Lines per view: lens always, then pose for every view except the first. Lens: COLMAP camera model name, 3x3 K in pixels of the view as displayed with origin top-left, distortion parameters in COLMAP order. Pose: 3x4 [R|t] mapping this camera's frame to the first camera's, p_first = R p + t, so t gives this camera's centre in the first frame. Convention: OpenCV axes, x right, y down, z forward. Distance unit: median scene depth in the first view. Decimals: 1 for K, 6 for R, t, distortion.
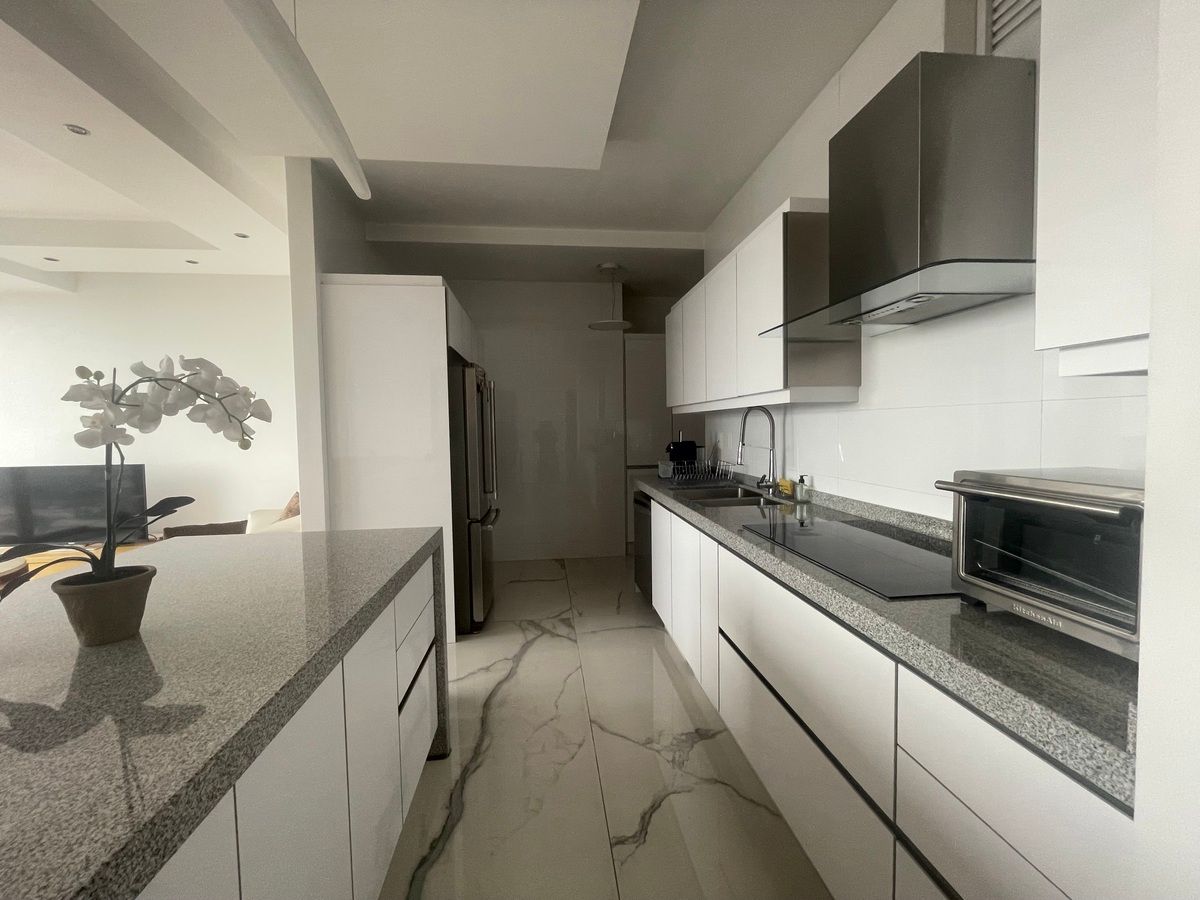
lens RADIAL K [[476.5, 0, 597.6], [0, 476.5, 442.6], [0, 0, 1]] dist [-0.001116, 0.000052]
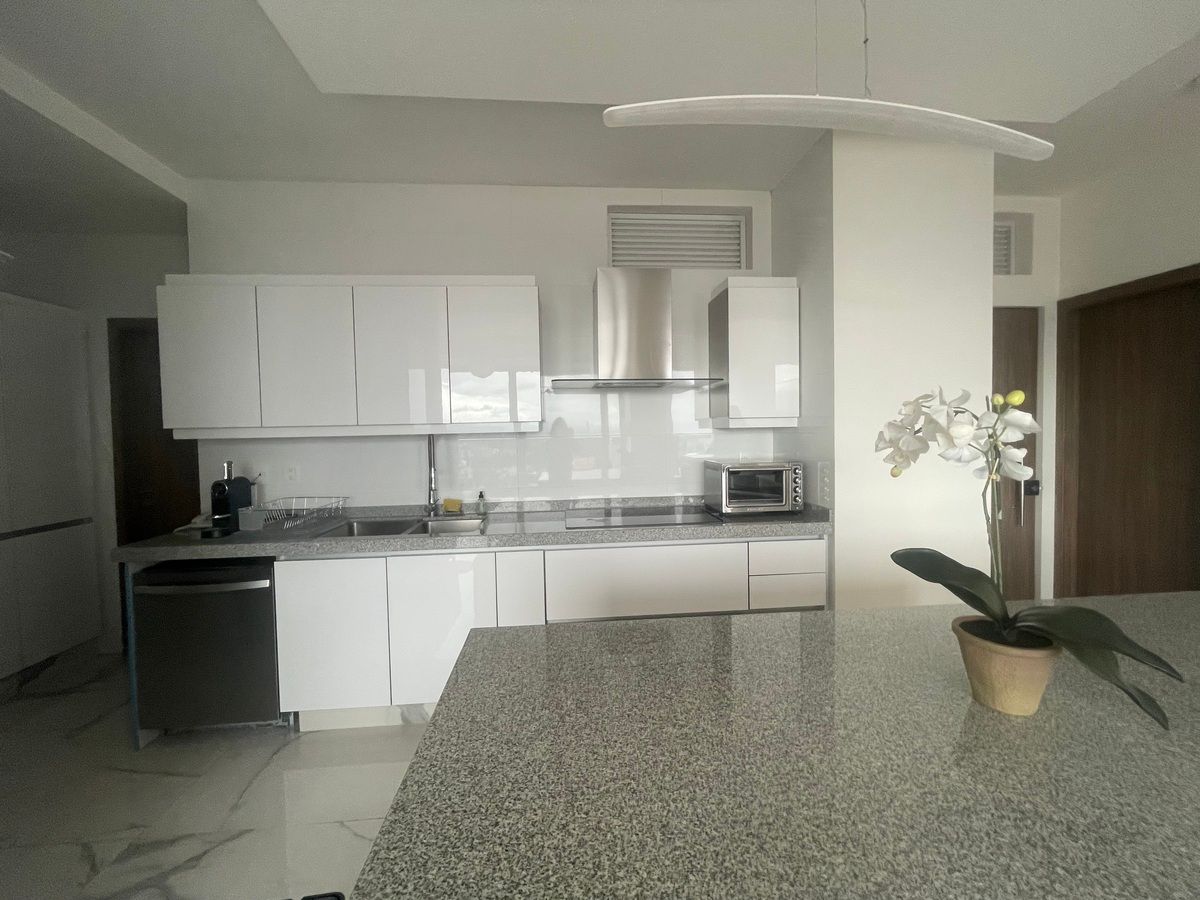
lens RADIAL K [[481.6, 0, 600.0], [0, 481.6, 450.0], [0, 0, 1]] dist [-0.000442, -0.000054]
pose [[0.039101, -0.018632, 0.999062, -0.577486], [0.057859, 0.998191, 0.016352, -0.028903], [-0.997559, 0.057165, 0.040108, 0.494820]]
